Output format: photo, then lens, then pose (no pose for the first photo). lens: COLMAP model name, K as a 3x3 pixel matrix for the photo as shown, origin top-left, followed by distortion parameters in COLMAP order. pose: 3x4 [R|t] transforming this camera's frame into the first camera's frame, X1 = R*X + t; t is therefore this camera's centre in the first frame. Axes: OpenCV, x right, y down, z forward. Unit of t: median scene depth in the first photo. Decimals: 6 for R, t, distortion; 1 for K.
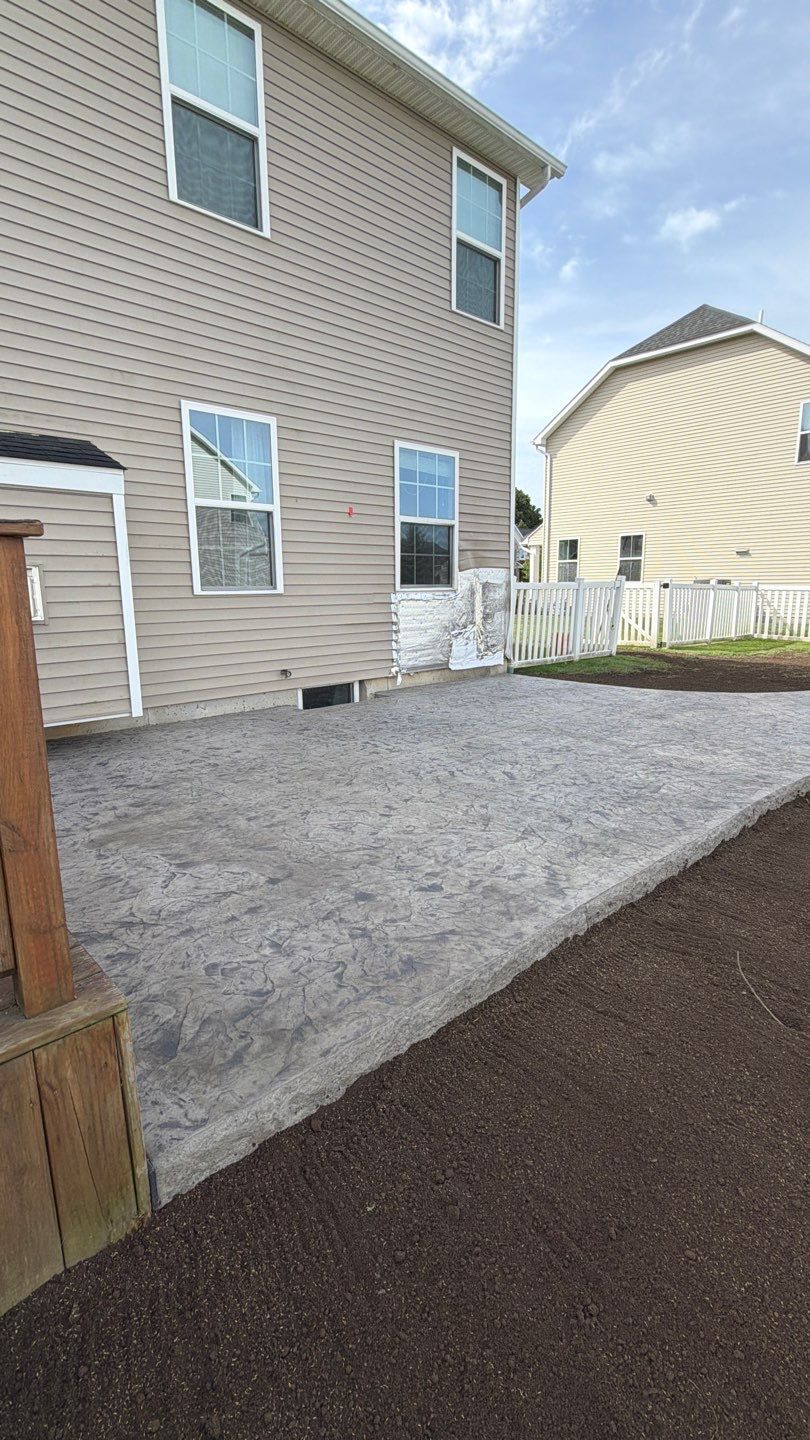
lens RADIAL K [[662.5, 0, 403.6], [0, 662.5, 724.2], [0, 0, 1]] dist [-0.001880, 0.000145]
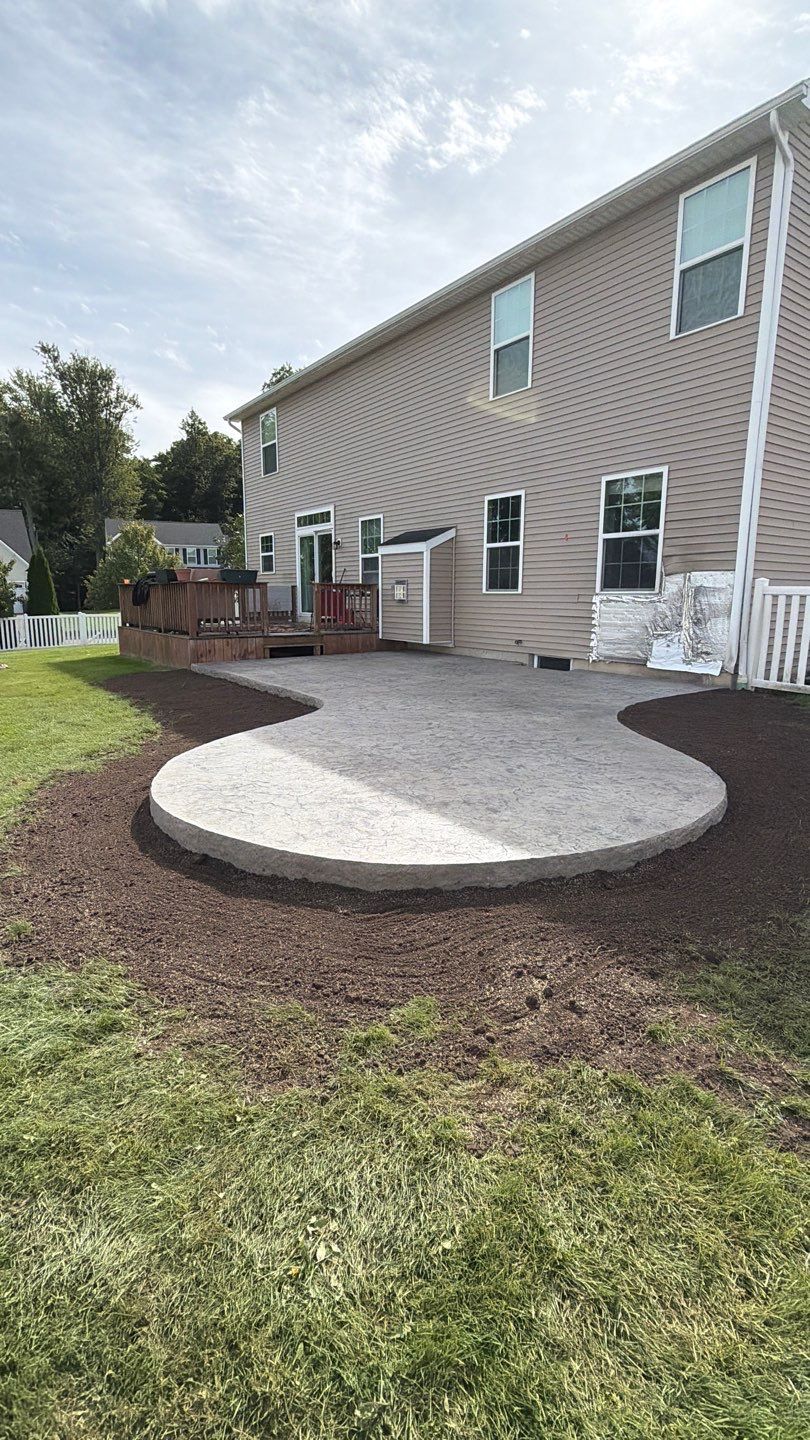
lens RADIAL K [[662.5, 0, 410.0], [0, 662.5, 729.1], [0, 0, 1]] dist [-0.001880, 0.000145]
pose [[-0.125203, 0.205587, -0.970597, 2.267686], [-0.206991, 0.951354, 0.228212, -0.288969], [0.970298, 0.229478, -0.076558, 1.381507]]
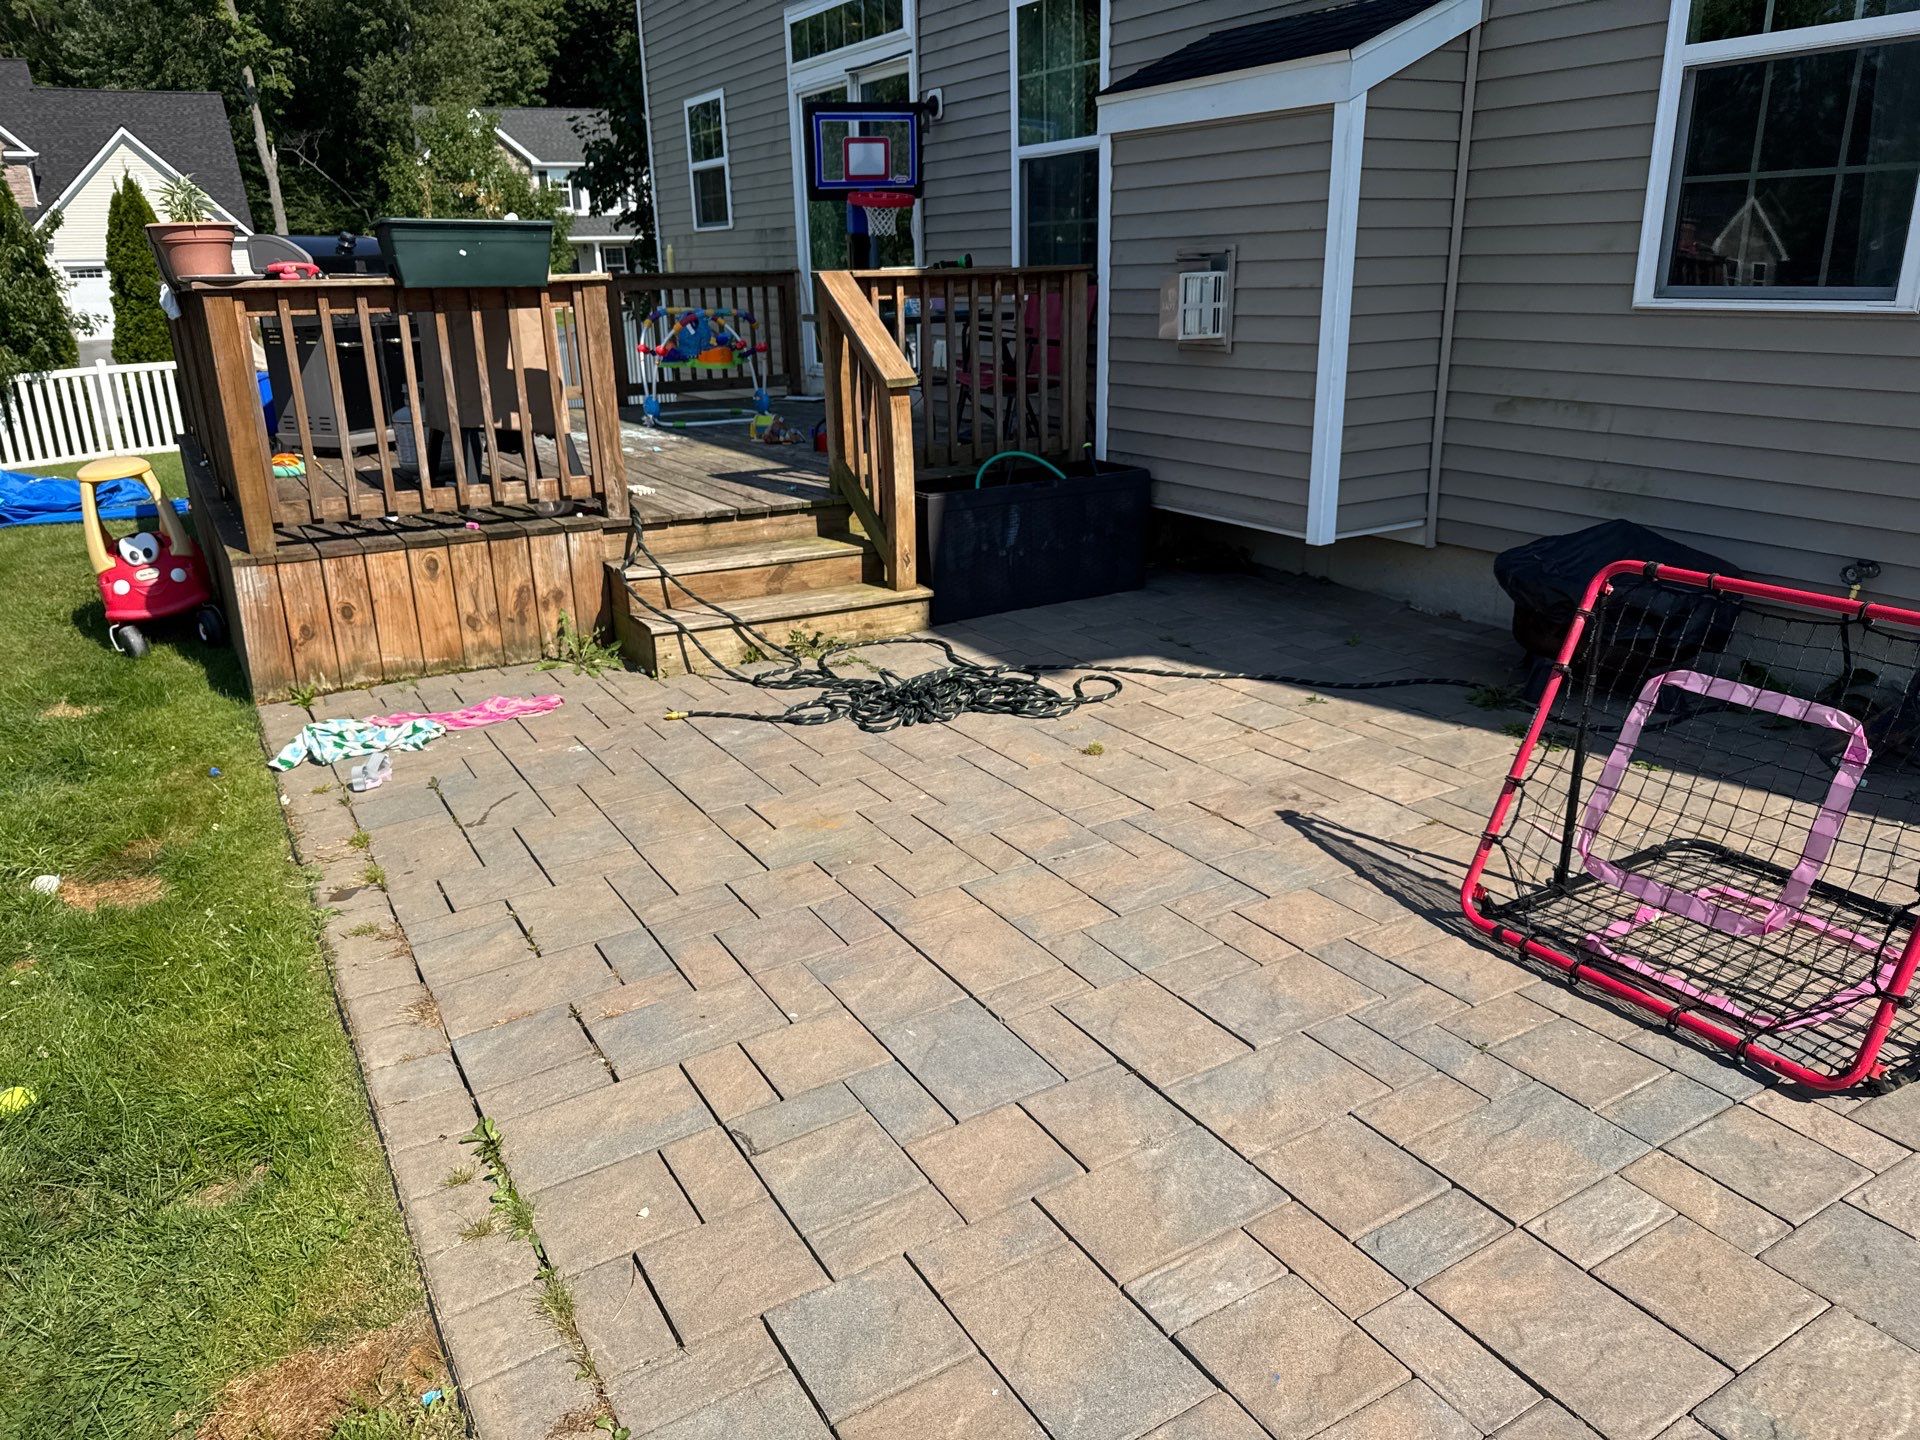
lens RADIAL K [[1327.0, 0, 959.1], [0, 1327.0, 718.9], [0, 0, 1]] dist [0.063064, -0.071237]
pose [[-0.218175, 0.325462, -0.920041, 0.795550], [-0.179102, 0.913386, 0.365579, -0.257339], [0.959334, 0.244541, -0.140987, 1.050743]]
